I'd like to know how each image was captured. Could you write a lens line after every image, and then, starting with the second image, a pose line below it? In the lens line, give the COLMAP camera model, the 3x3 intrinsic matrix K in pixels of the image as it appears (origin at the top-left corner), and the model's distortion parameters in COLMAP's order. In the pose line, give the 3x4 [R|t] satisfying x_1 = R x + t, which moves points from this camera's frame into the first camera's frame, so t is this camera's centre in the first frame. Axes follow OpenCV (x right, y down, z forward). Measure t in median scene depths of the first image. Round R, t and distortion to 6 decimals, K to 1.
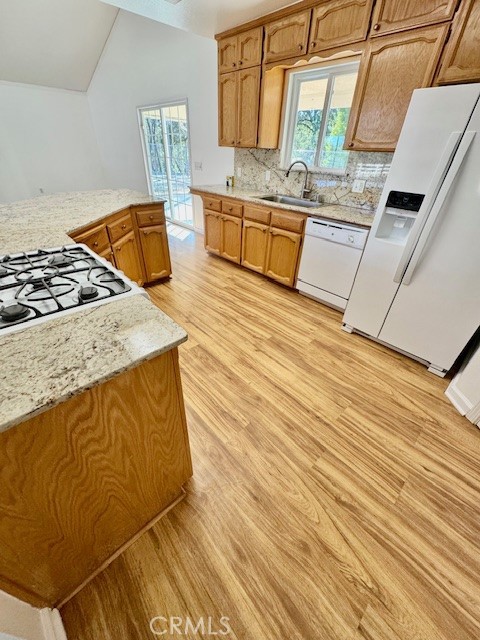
lens RADIAL K [[254.8, 0, 240.0], [0, 254.8, 320.0], [0, 0, 1]] dist [-0.002751, 0.000163]
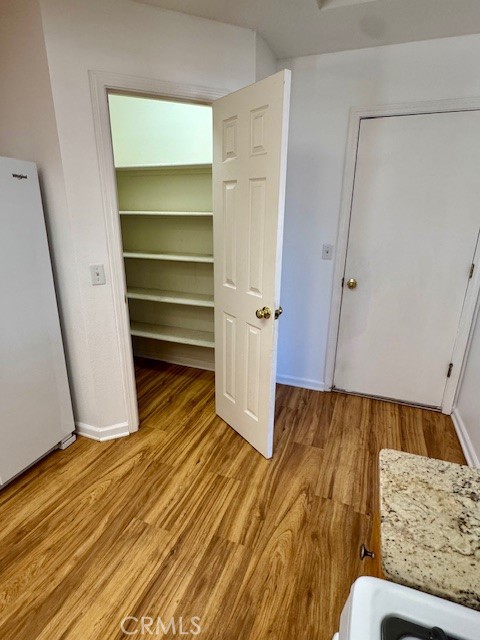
lens RADIAL K [[342.0, 0, 240.0], [0, 342.0, 320.0], [0, 0, 1]] dist [-0.002789, -0.000272]
pose [[-0.443952, -0.312216, 0.839898, -0.442172], [0.470130, 0.716797, 0.514956, -0.569315], [-0.762814, 0.623477, -0.171442, 0.698790]]
